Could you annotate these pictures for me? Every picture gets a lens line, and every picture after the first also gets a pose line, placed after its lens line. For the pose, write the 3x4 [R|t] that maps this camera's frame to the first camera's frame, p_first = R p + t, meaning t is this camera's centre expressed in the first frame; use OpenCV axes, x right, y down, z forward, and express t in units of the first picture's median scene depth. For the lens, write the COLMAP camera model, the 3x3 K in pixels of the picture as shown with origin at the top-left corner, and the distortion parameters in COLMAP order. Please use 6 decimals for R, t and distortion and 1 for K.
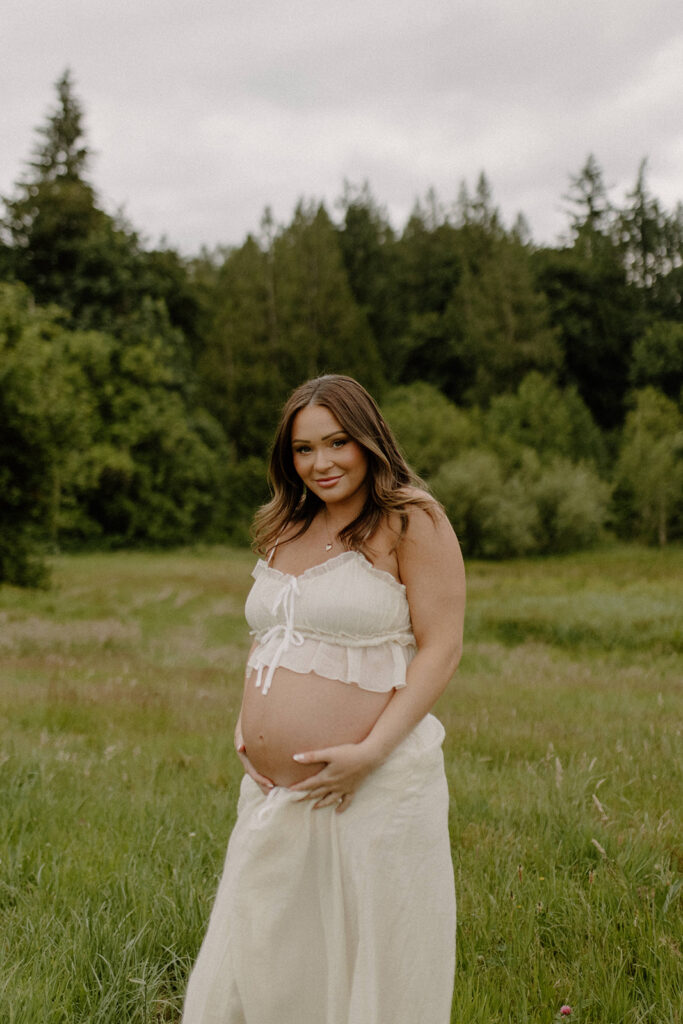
lens RADIAL K [[1110.8, 0, 368.2], [0, 1110.8, 438.5], [0, 0, 1]] dist [-0.004082, -0.003648]
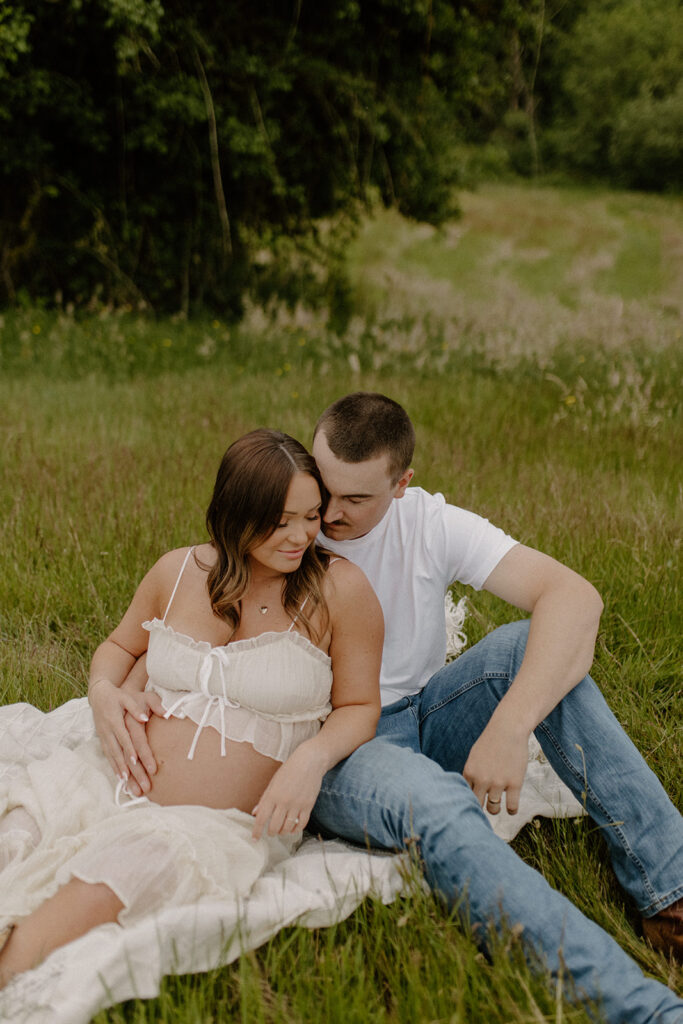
lens RADIAL K [[983.0, 0, 313.3], [0, 983.0, 508.9], [0, 0, 1]] dist [0.003494, 0.014640]
pose [[0.984895, 0.061565, -0.161837, -0.061190], [0.008646, 0.916002, 0.401081, 0.016202], [0.172935, -0.396422, 0.901633, 0.115004]]
